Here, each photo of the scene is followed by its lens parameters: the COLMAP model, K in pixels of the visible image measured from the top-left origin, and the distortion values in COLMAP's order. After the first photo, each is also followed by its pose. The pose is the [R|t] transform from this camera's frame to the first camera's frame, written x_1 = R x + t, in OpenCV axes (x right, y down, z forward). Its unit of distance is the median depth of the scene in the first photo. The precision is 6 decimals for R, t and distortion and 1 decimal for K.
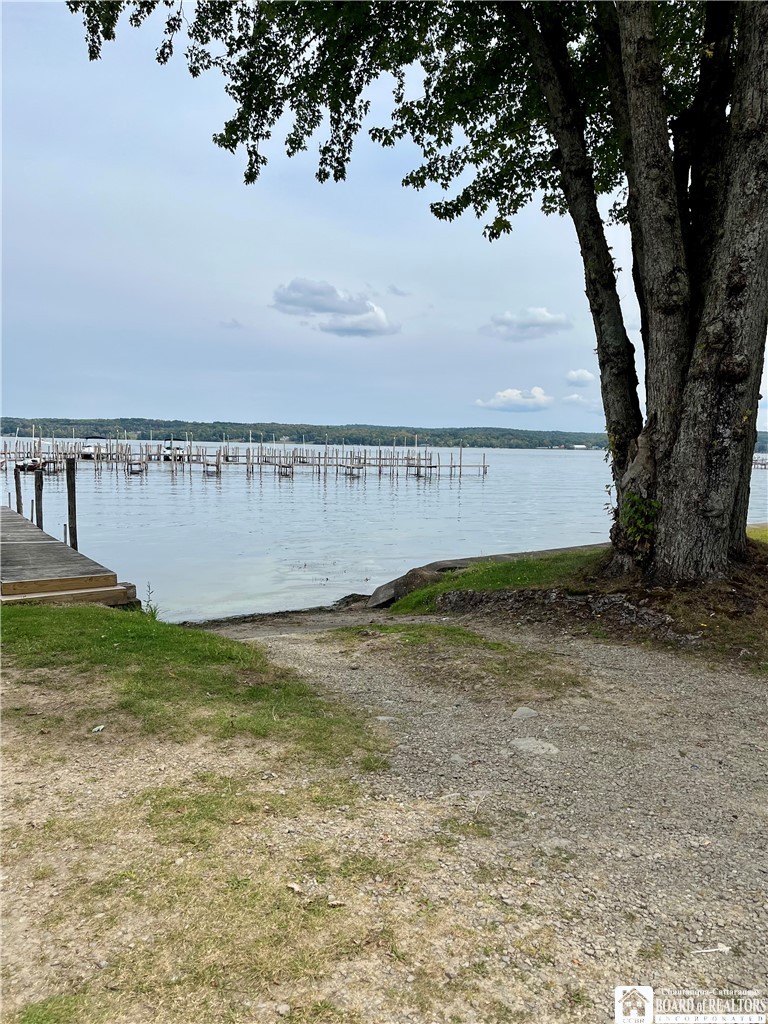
lens RADIAL K [[769.6, 0, 384.0], [0, 769.6, 512.0], [0, 0, 1]] dist [0.083089, -0.123846]
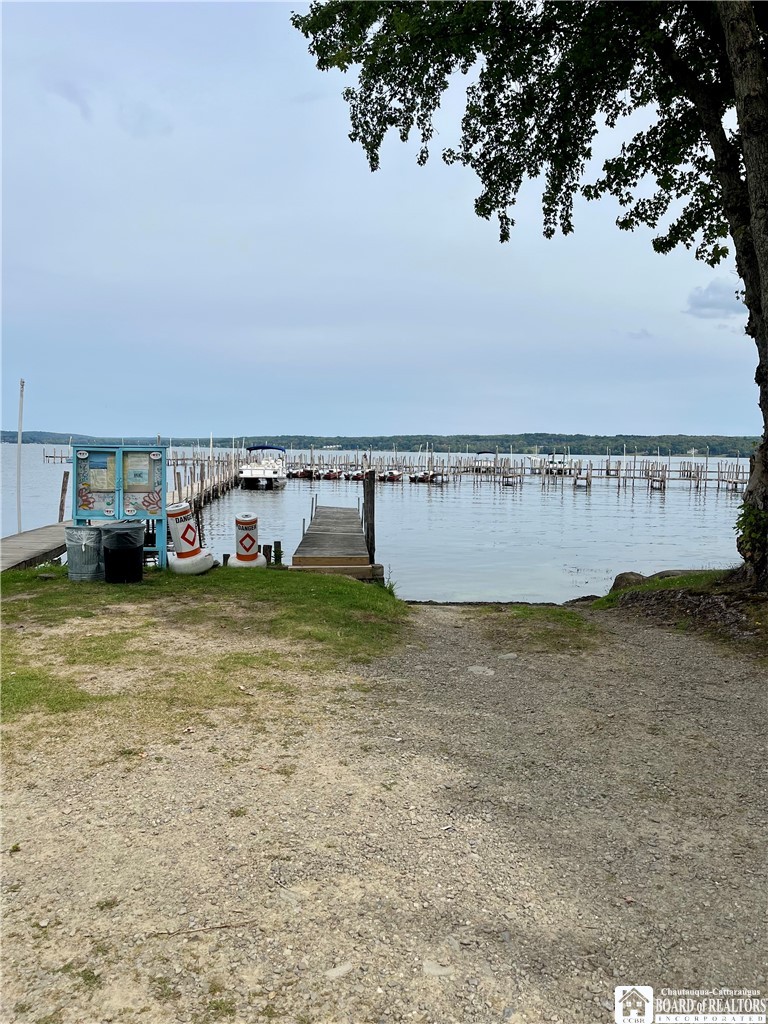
lens RADIAL K [[769.6, 0, 384.0], [0, 769.6, 512.0], [0, 0, 1]] dist [0.083089, -0.123846]
pose [[0.874974, 0.032757, -0.483061, 0.287933], [-0.041329, 0.999120, -0.007107, 0.010611], [0.482403, 0.026183, 0.875558, -0.138870]]
